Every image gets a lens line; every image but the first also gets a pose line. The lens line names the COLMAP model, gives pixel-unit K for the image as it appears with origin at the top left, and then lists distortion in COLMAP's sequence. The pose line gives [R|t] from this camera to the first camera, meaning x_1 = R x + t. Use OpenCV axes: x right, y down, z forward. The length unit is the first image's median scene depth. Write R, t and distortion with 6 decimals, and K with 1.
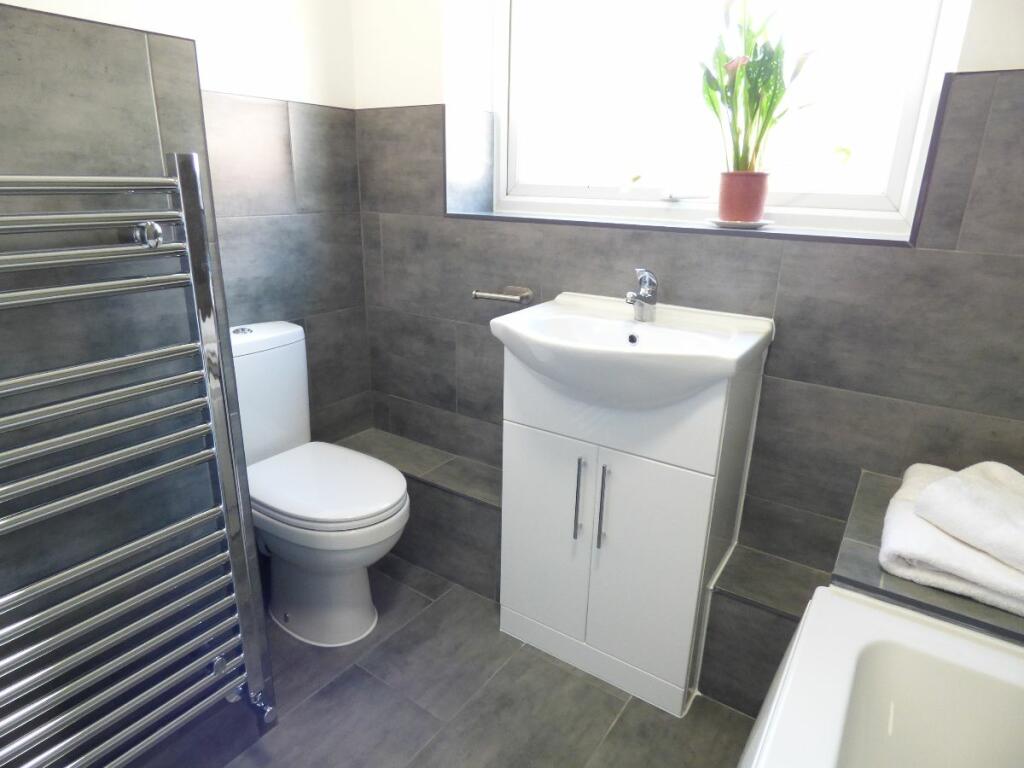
lens RADIAL K [[624.3, 0, 512.0], [0, 624.3, 384.0], [0, 0, 1]] dist [0.019189, 0.000042]
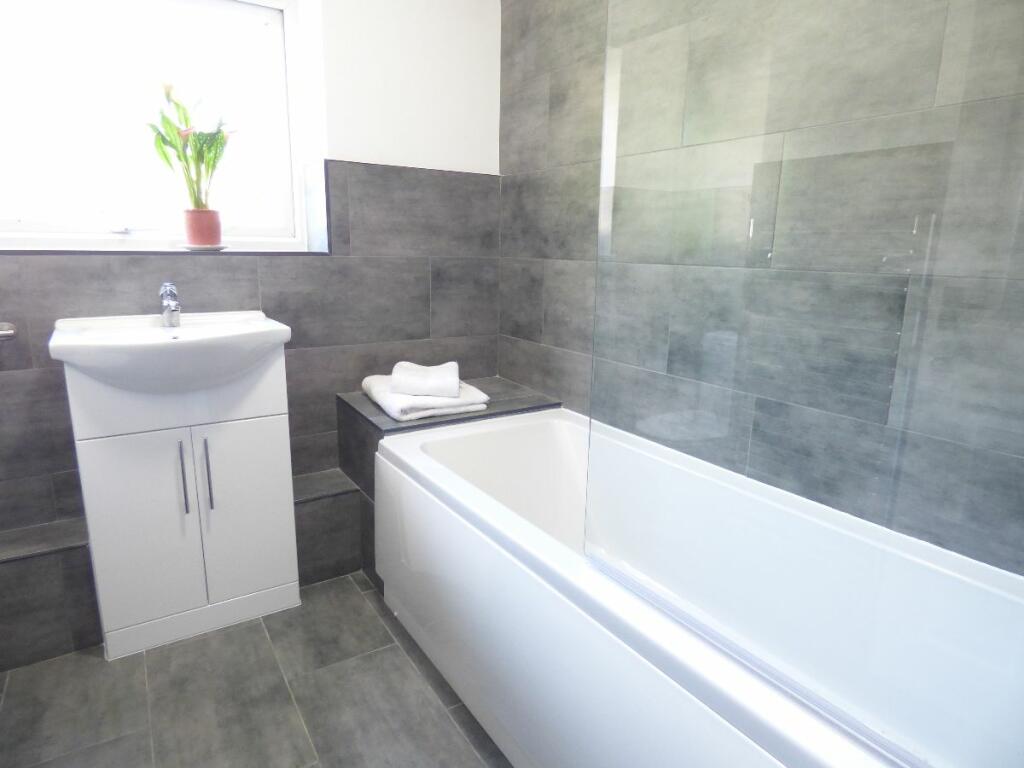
lens RADIAL K [[613.7, 0, 507.4], [0, 613.7, 382.4], [0, 0, 1]] dist [-0.015514, 0.000888]
pose [[0.393057, -0.218038, 0.893289, -0.646154], [0.279958, 0.953735, 0.109608, 0.056041], [-0.875859, 0.207001, 0.435914, -0.066713]]
